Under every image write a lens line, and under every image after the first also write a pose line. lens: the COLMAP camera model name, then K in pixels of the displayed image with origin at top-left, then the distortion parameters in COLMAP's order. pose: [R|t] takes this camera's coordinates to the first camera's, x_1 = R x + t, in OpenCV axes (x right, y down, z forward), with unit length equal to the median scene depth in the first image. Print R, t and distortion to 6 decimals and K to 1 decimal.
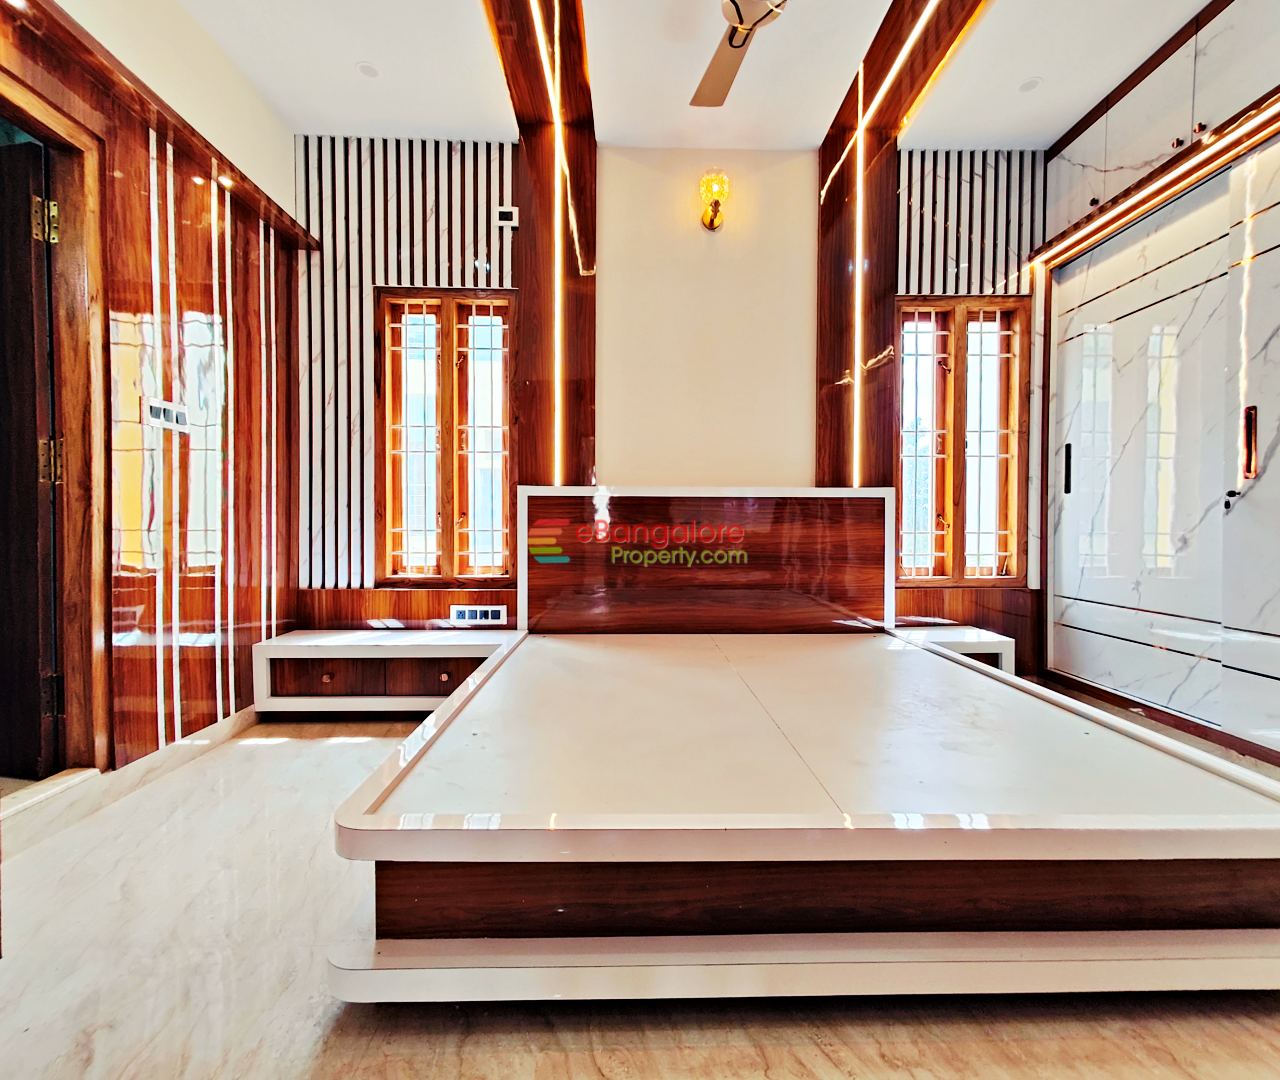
lens RADIAL K [[627.7, 0, 643.0], [0, 627.7, 536.9], [0, 0, 1]] dist [0.001121, 0.002943]
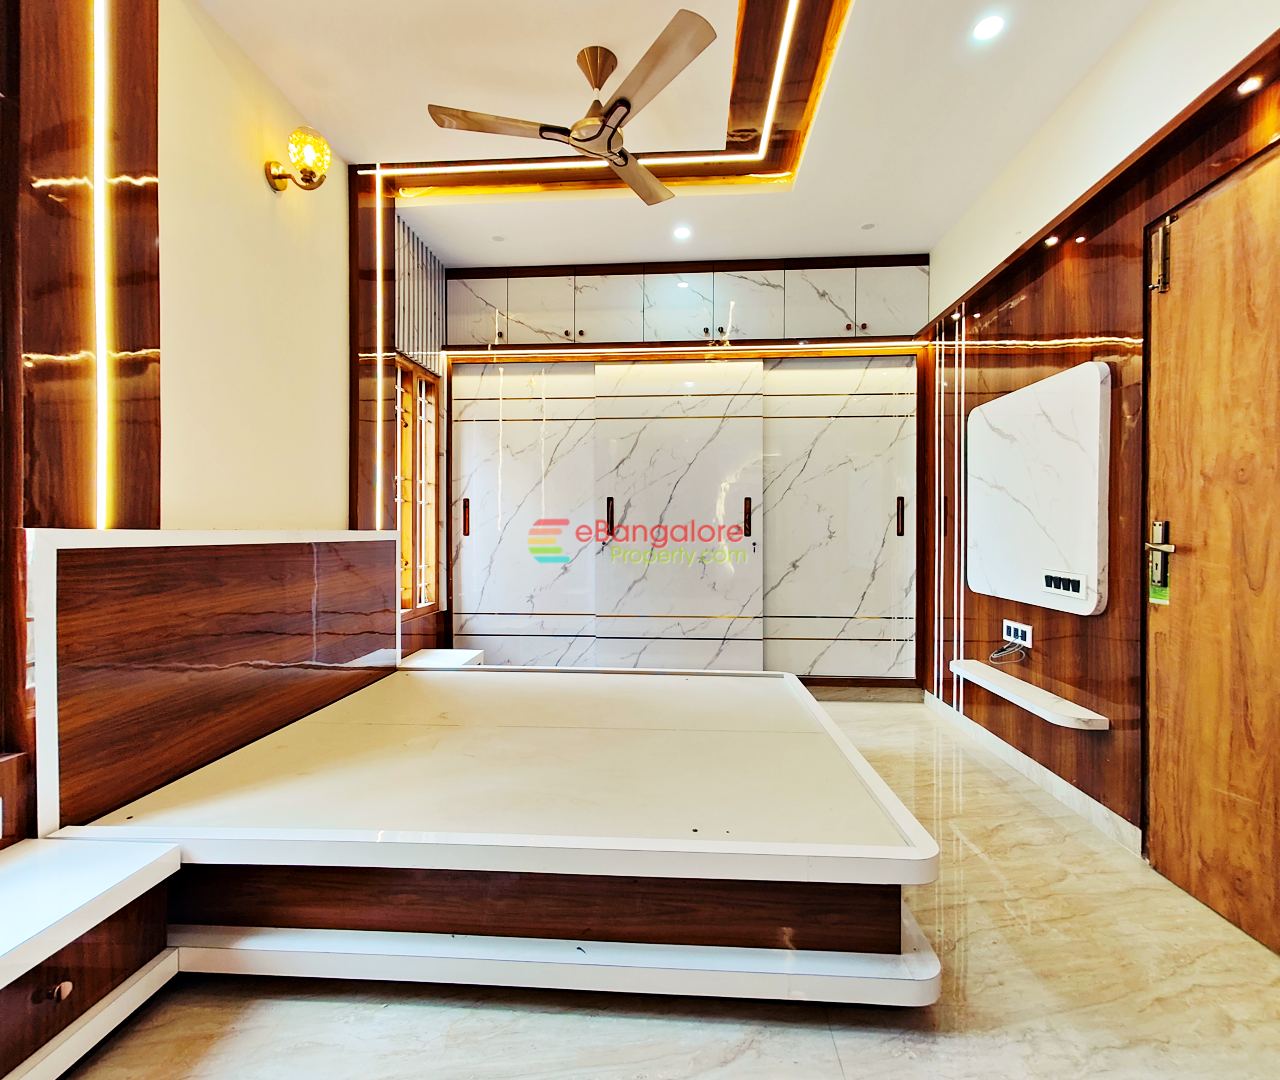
lens RADIAL K [[627.7, 0, 637.3], [0, 627.7, 536.5], [0, 0, 1]] dist [0.001121, 0.002943]
pose [[0.098280, -0.009905, 0.995110, -0.616721], [0.020954, 0.999749, 0.007882, -0.069688], [-0.994938, 0.020076, 0.098463, 0.503853]]
